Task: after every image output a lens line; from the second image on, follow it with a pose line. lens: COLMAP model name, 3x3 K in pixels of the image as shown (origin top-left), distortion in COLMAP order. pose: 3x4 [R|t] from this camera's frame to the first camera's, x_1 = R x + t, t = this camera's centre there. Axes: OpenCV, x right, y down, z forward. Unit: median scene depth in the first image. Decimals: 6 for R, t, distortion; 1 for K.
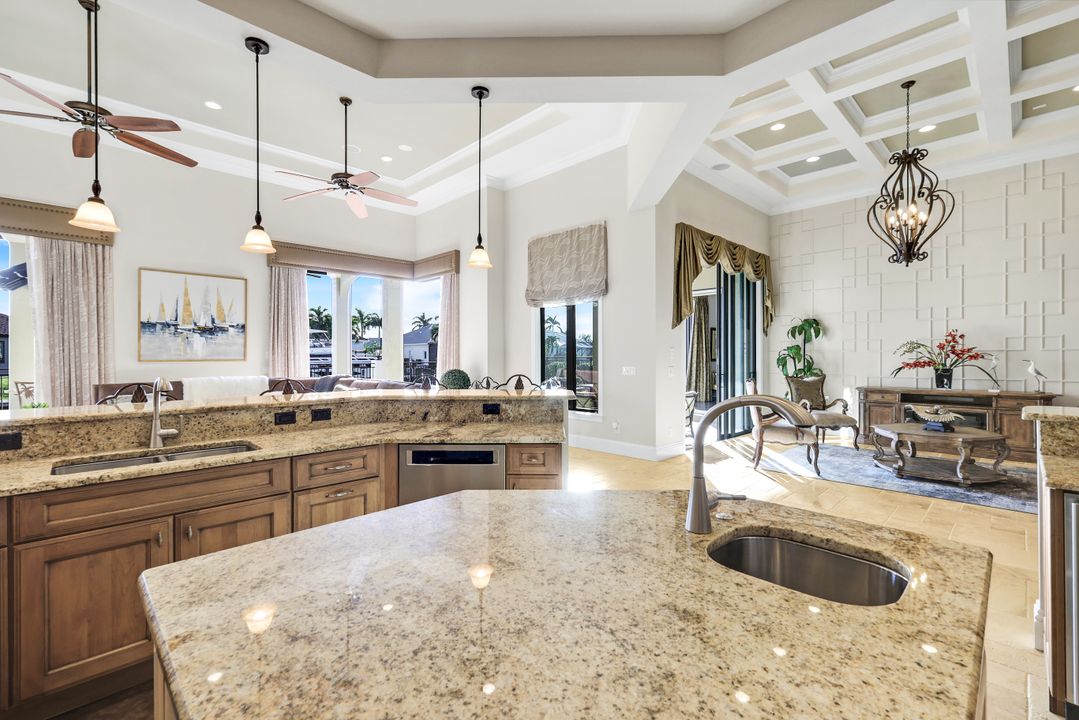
lens RADIAL K [[483.0, 0, 538.0], [0, 483.0, 359.4], [0, 0, 1]] dist [-0.000809, 0.000336]
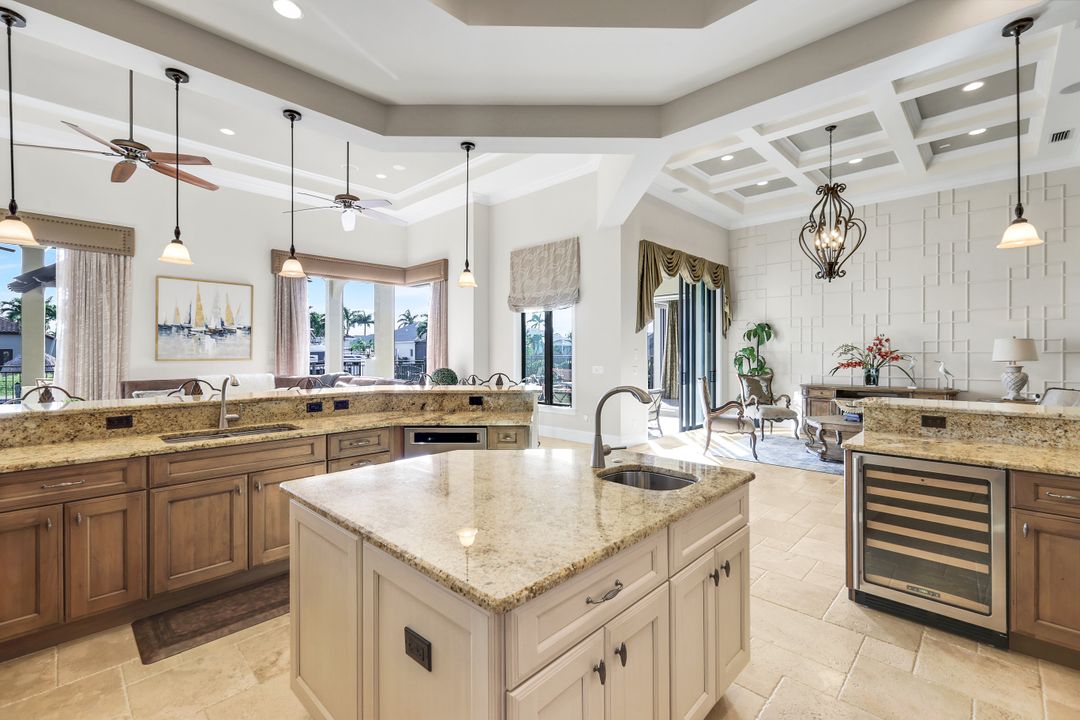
lens RADIAL K [[478.8, 0, 540.0], [0, 478.8, 360.0], [0, 0, 1]] dist [0.000029, 0.000092]
pose [[0.999433, 0.002485, 0.033586, 0.013538], [-0.002665, 0.999982, 0.005321, -0.005156], [-0.033572, -0.005407, 0.999422, -0.124392]]
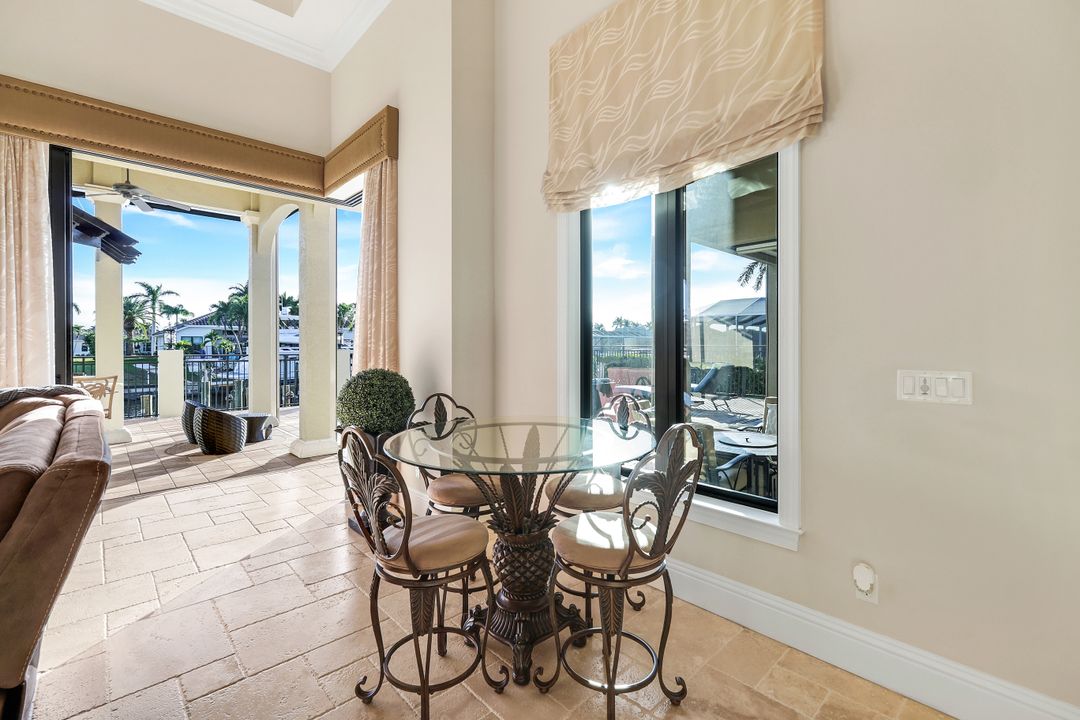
lens RADIAL K [[478.8, 0, 540.0], [0, 478.8, 360.0], [0, 0, 1]] dist [0.000029, 0.000092]
pose [[0.999864, 0.002394, -0.016339, -0.026708], [-0.002049, 0.999775, 0.021089, 0.003879], [0.016385, -0.021053, 0.999644, 0.738259]]
